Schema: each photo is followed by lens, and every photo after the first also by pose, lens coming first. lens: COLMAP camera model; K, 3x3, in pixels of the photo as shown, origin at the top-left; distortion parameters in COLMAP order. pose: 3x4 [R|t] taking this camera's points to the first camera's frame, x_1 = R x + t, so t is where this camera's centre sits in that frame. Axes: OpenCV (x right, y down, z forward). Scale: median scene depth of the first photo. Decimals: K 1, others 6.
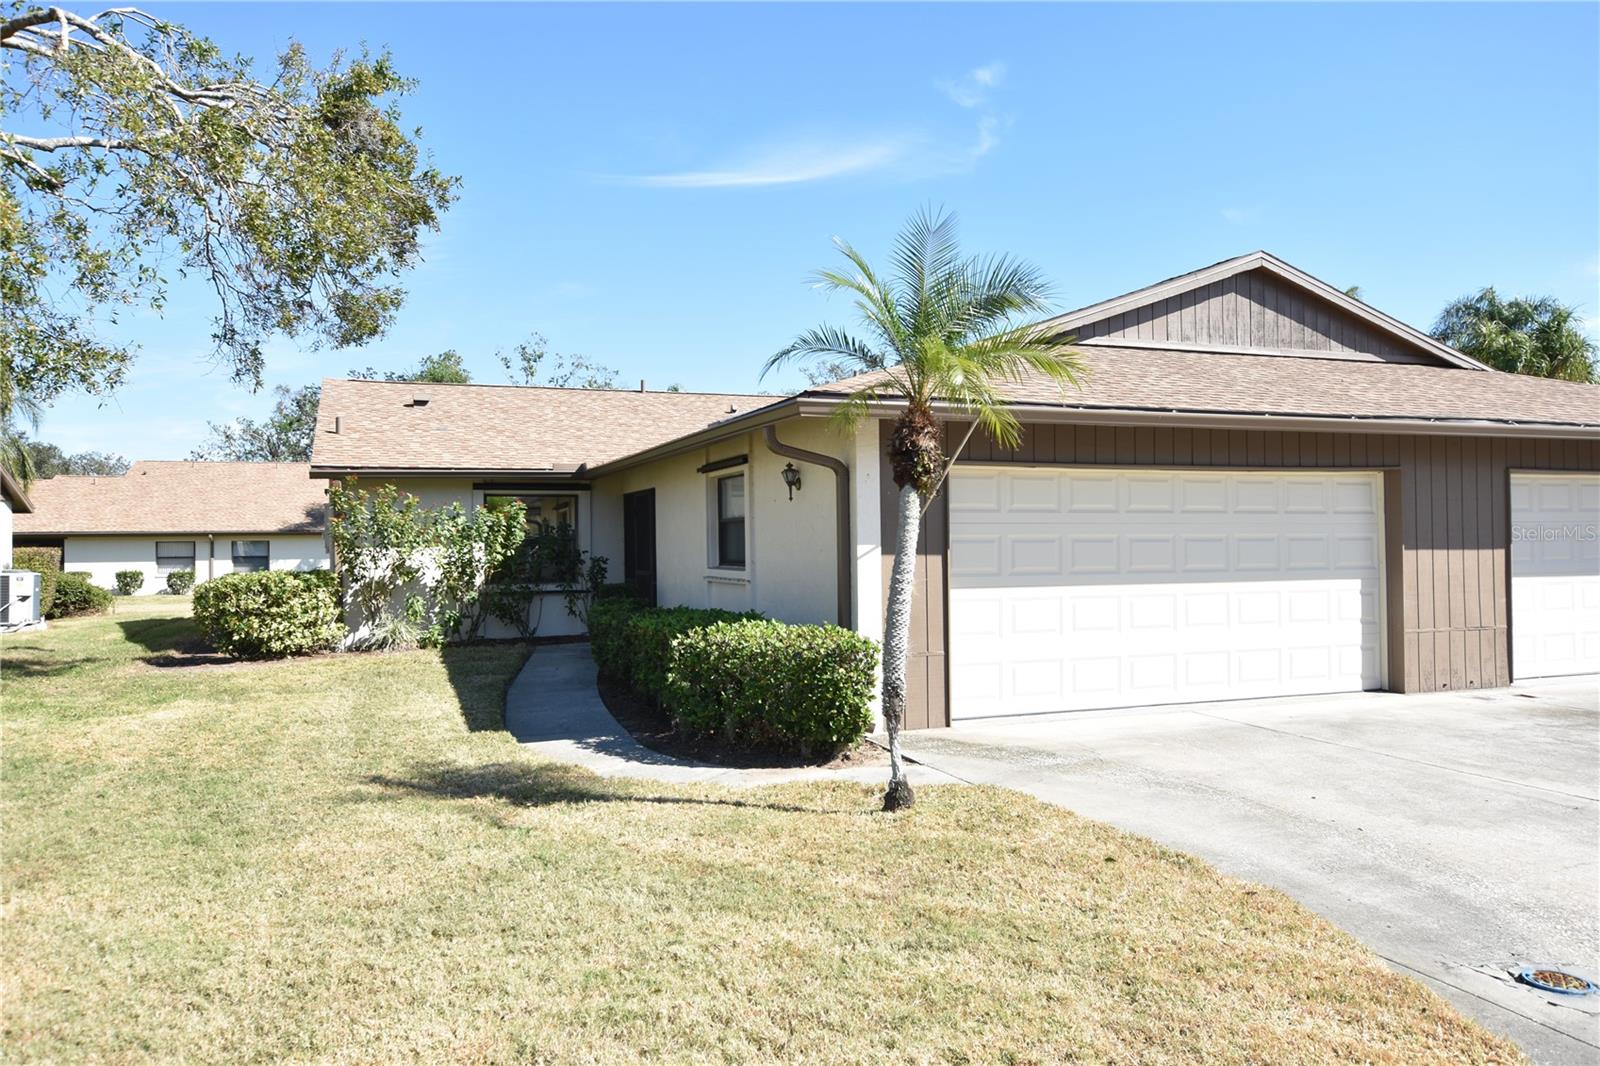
lens RADIAL K [[1193.5, 0, 800.0], [0, 1193.5, 533.0], [0, 0, 1]] dist [-0.002285, -0.000898]
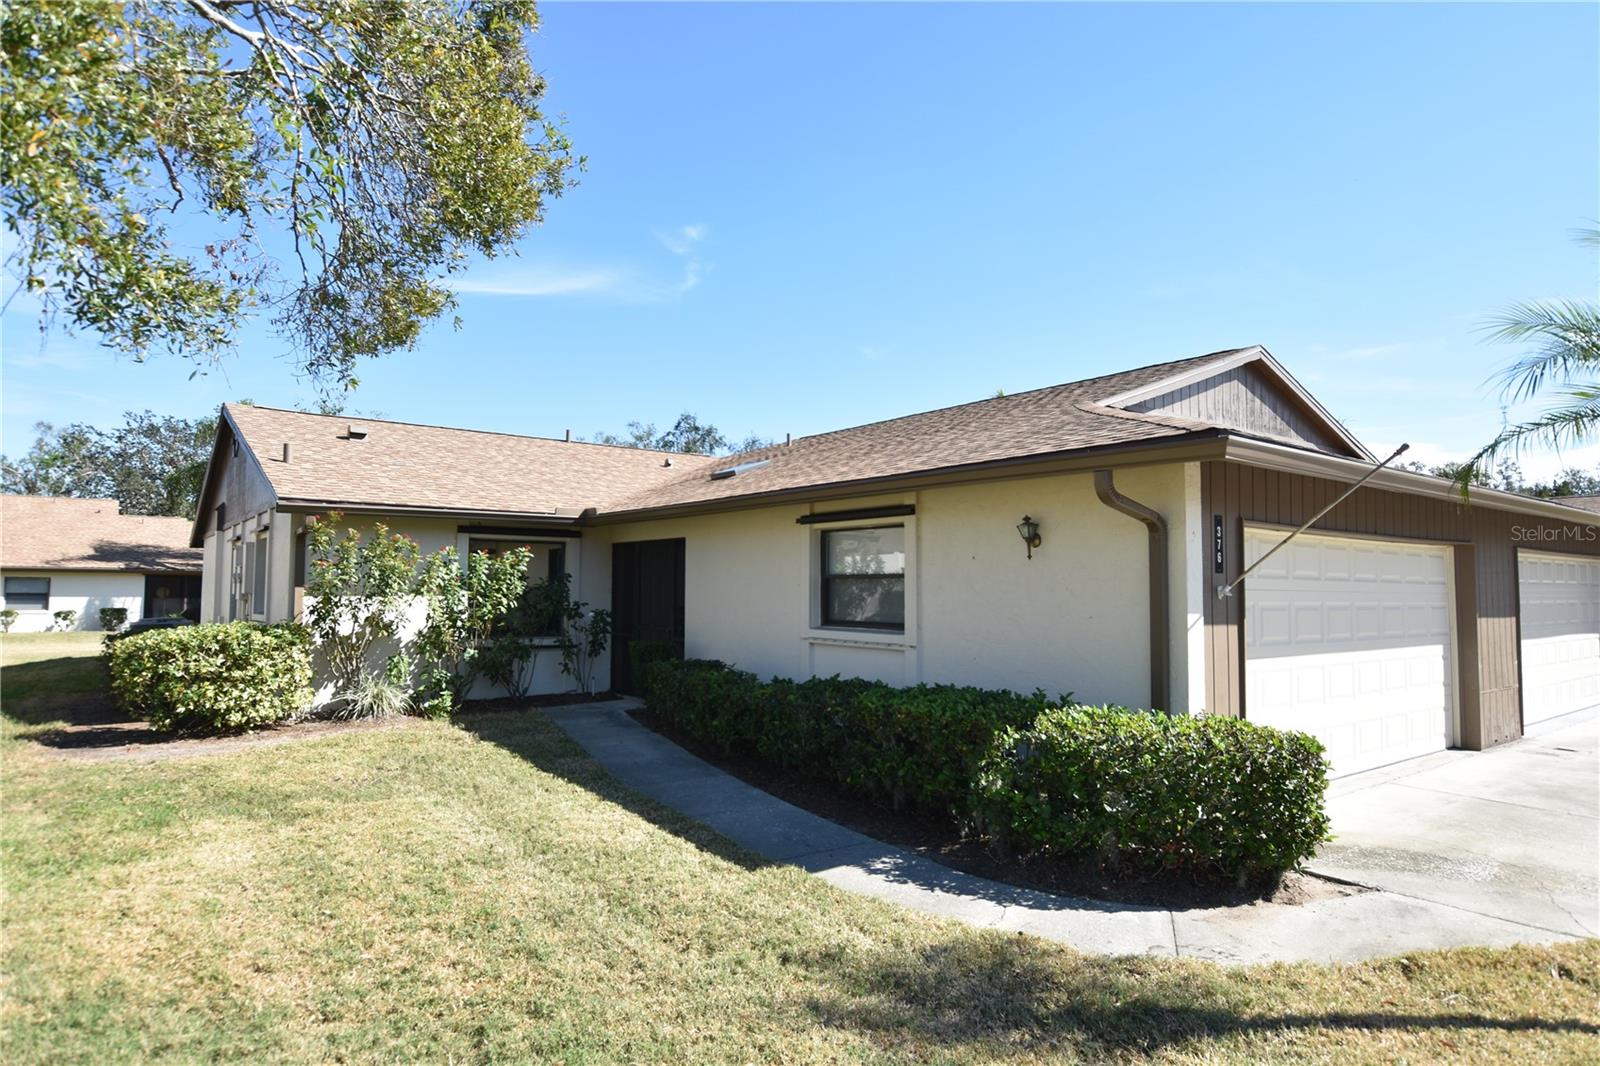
lens RADIAL K [[940.4, 0, 800.0], [0, 940.4, 533.0], [0, 0, 1]] dist [-0.005356, -0.002471]
pose [[0.954800, 0.035515, 0.295118, -0.268252], [-0.020748, 0.998378, -0.053019, -0.004276], [-0.296523, 0.044499, 0.953989, 0.282318]]
